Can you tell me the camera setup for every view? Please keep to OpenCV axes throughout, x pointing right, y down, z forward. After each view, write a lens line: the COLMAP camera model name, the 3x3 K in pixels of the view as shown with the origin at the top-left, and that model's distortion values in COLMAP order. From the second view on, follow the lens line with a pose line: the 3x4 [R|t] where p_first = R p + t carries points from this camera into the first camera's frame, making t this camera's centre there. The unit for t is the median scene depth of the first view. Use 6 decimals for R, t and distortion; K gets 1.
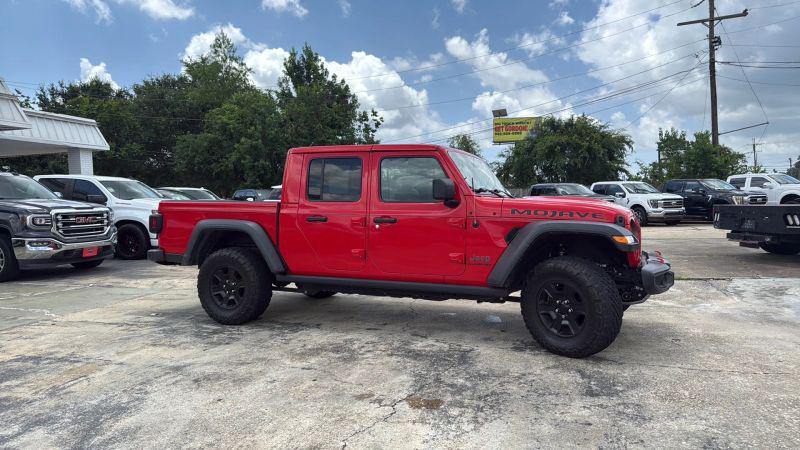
lens RADIAL K [[535.2, 0, 411.8], [0, 535.2, 227.2], [0, 0, 1]] dist [0.063834, -0.088962]
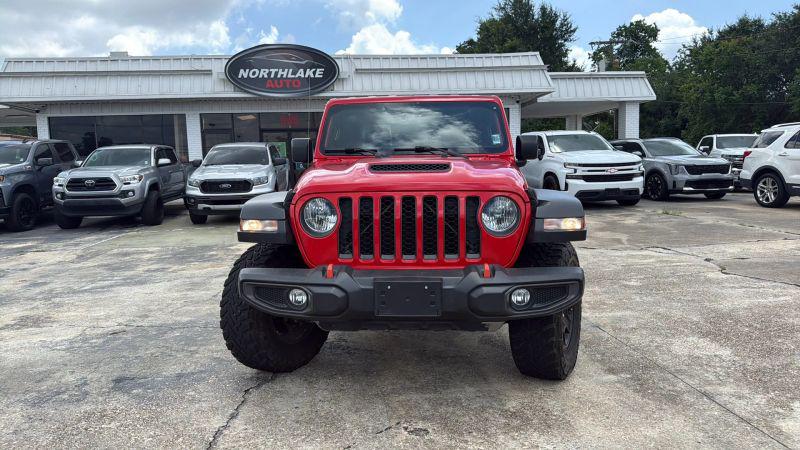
lens RADIAL K [[539.6, 0, 400.0], [0, 539.6, 225.0], [0, 0, 1]] dist [0.027171, -0.035705]
pose [[0.350060, 0.113349, -0.929844, 0.818261], [-0.024249, 0.993416, 0.111969, -0.044216], [0.936413, -0.016648, 0.350504, 0.688363]]
